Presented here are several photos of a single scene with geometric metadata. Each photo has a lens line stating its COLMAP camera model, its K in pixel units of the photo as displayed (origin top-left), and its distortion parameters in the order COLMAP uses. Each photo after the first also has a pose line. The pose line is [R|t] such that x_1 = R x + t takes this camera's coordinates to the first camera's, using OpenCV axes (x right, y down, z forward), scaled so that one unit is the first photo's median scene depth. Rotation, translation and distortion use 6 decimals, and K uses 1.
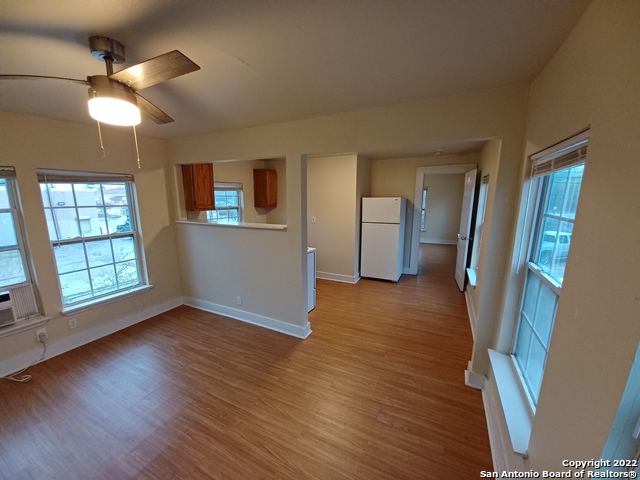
lens RADIAL K [[252.9, 0, 315.8], [0, 252.9, 246.8], [0, 0, 1]] dist [0.018405, -0.014461]
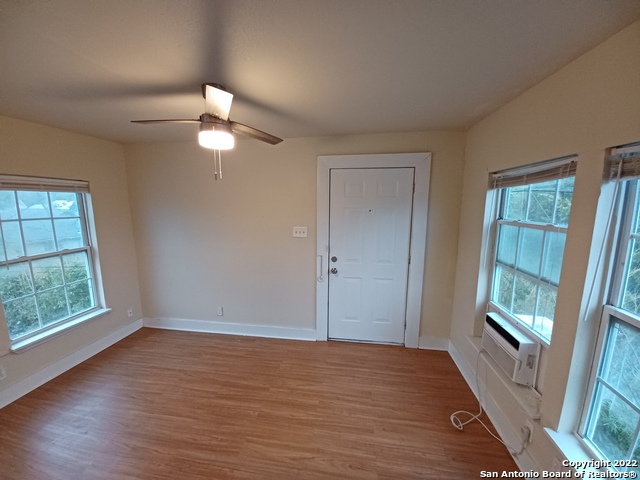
lens RADIAL K [[252.9, 0, 315.8], [0, 252.9, 246.8], [0, 0, 1]] dist [0.018405, -0.014461]
pose [[-0.951026, 0.048061, -0.305351, -0.411036], [-0.065024, 0.934630, 0.349626, -0.244566], [0.302194, 0.352359, -0.885733, 1.192831]]
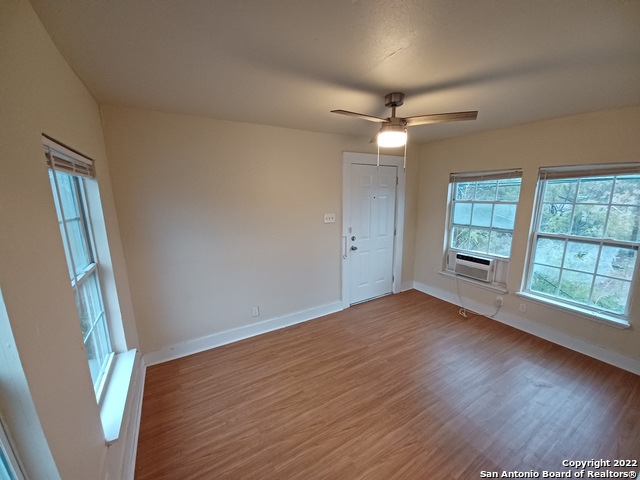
lens RADIAL K [[252.9, 0, 315.8], [0, 252.9, 246.8], [0, 0, 1]] dist [0.018405, -0.014461]
pose [[-0.543210, 0.177158, -0.820694, 0.412314], [-0.156607, 0.938951, 0.306342, -0.151816], [0.824862, 0.294934, -0.482303, 0.750510]]
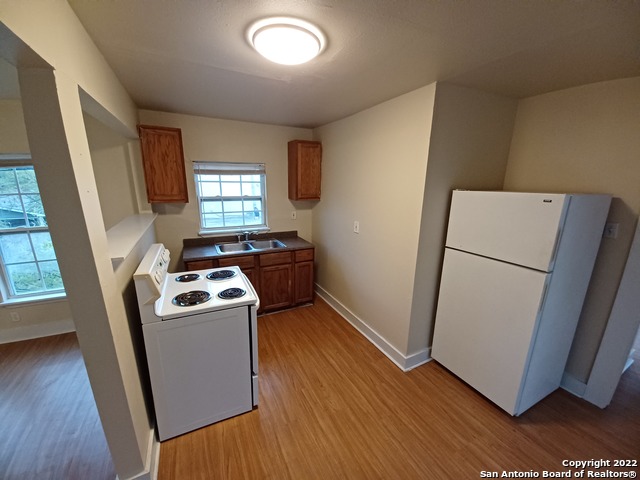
lens RADIAL K [[252.9, 0, 315.8], [0, 252.9, 246.8], [0, 0, 1]] dist [0.018405, -0.014461]
pose [[0.796929, 0.163036, -0.581656, 0.479967], [-0.127999, 0.986601, 0.101169, -0.208897], [0.590357, -0.006174, 0.807119, 0.951113]]
